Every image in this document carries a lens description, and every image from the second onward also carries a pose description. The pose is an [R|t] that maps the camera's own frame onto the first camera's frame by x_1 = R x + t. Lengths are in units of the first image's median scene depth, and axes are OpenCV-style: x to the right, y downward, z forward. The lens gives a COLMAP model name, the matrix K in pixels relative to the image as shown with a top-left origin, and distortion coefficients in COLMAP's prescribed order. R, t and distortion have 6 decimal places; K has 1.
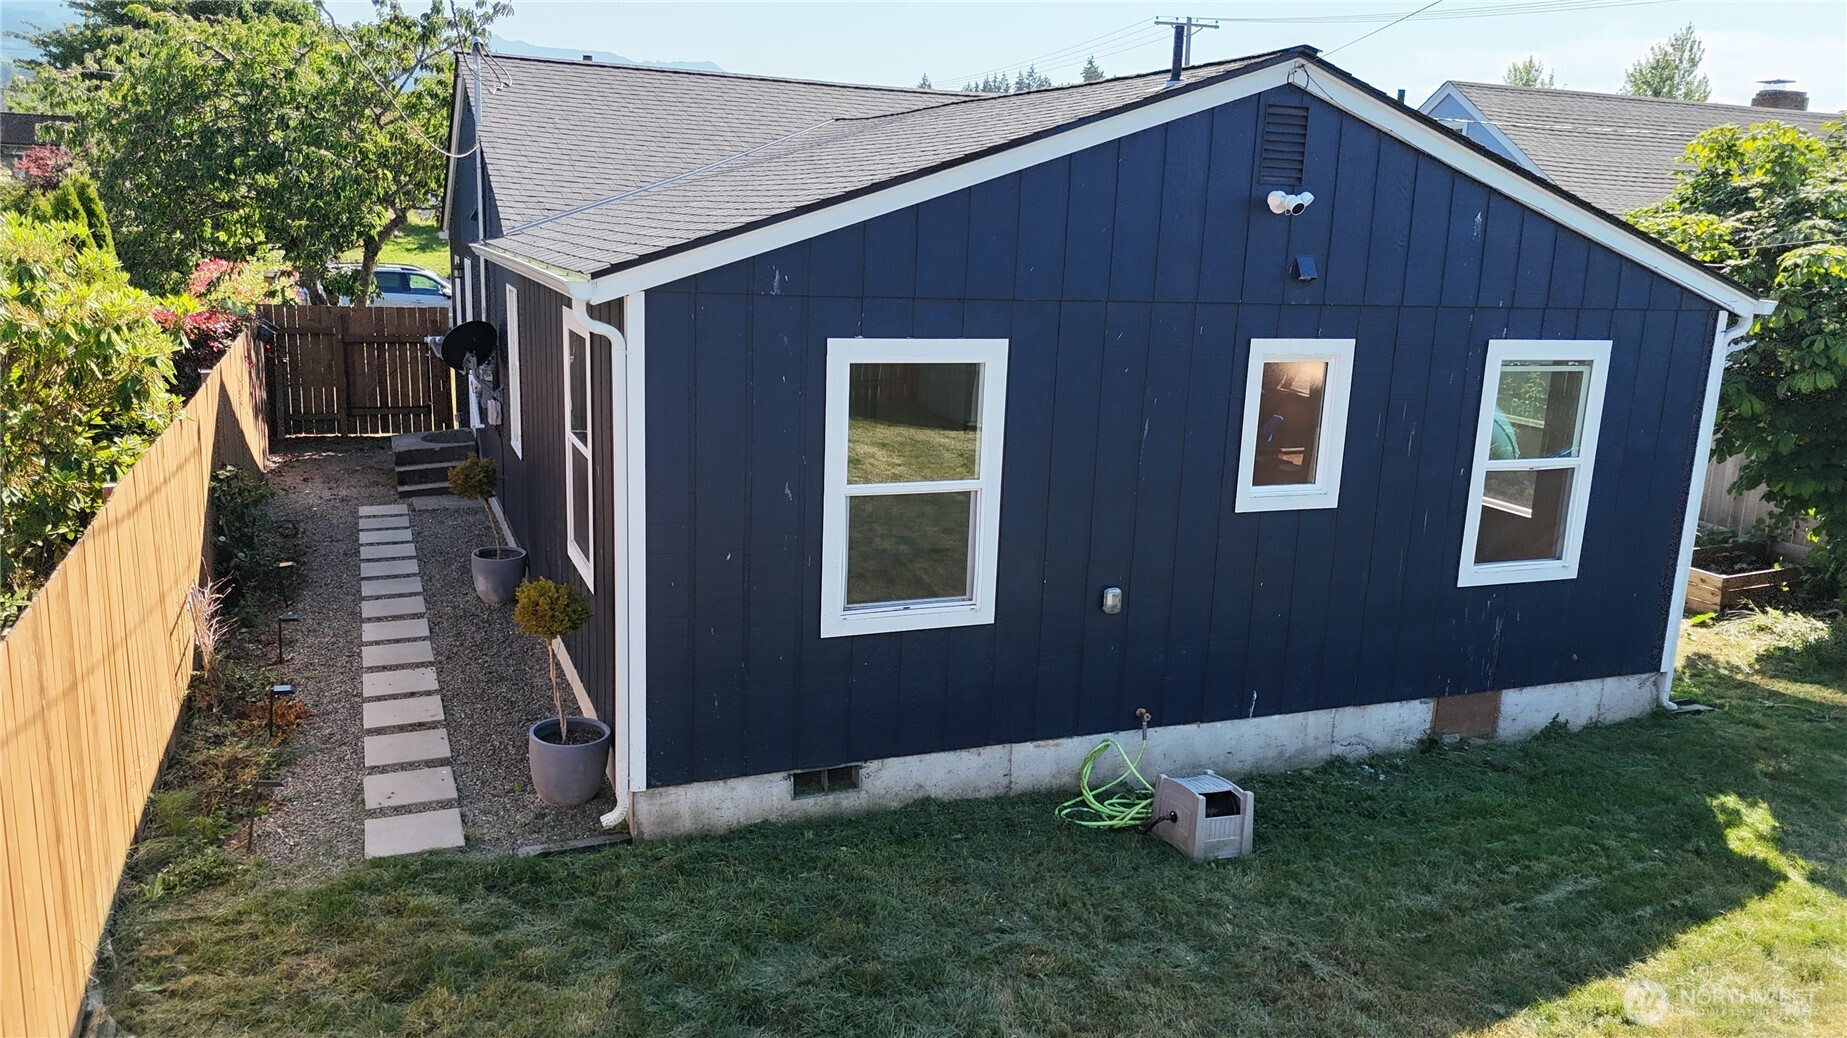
lens RADIAL K [[1358.7, 0, 924.7], [0, 1358.7, 517.4], [0, 0, 1]] dist [0.036870, -0.006315]
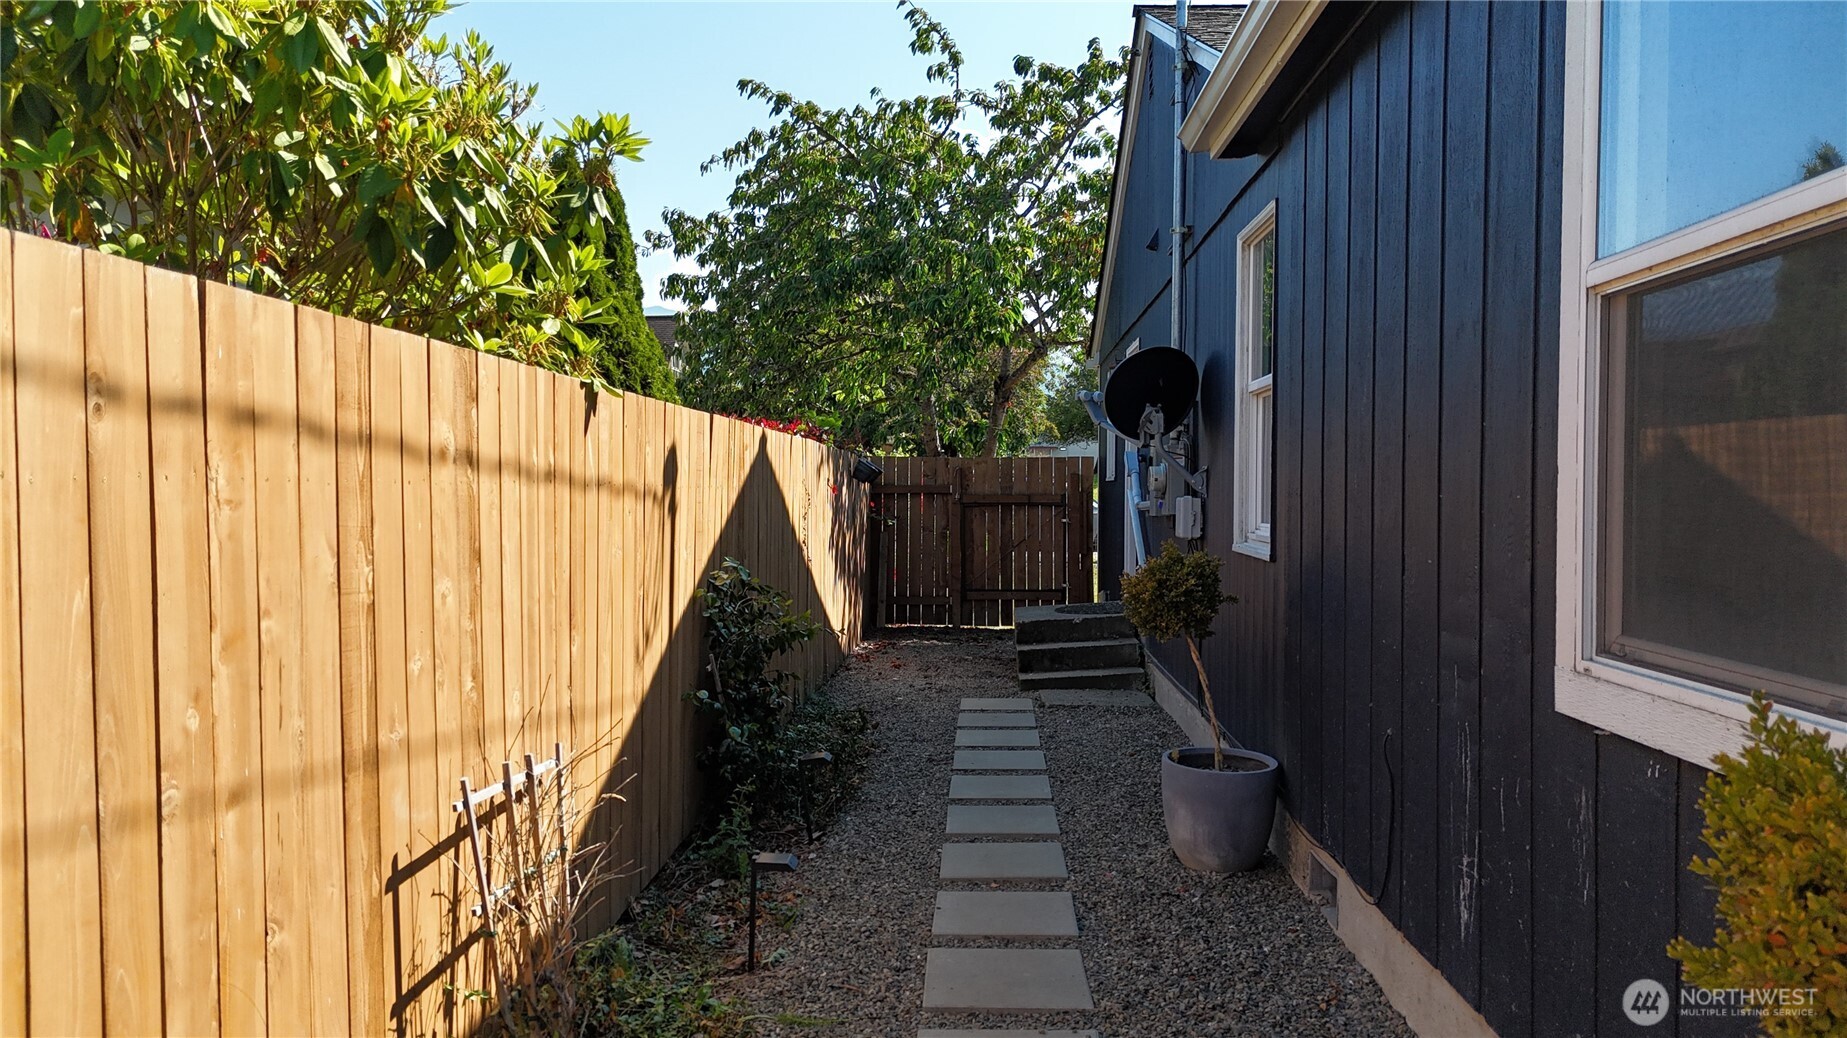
lens RADIAL K [[1358.7, 0, 926.3], [0, 1358.7, 527.3], [0, 0, 1]] dist [0.036870, -0.006315]
pose [[0.906753, -0.020644, -0.421157, -0.188929], [-0.061886, 0.981470, -0.181349, 0.035320], [0.417096, 0.190503, 0.888673, 0.488873]]
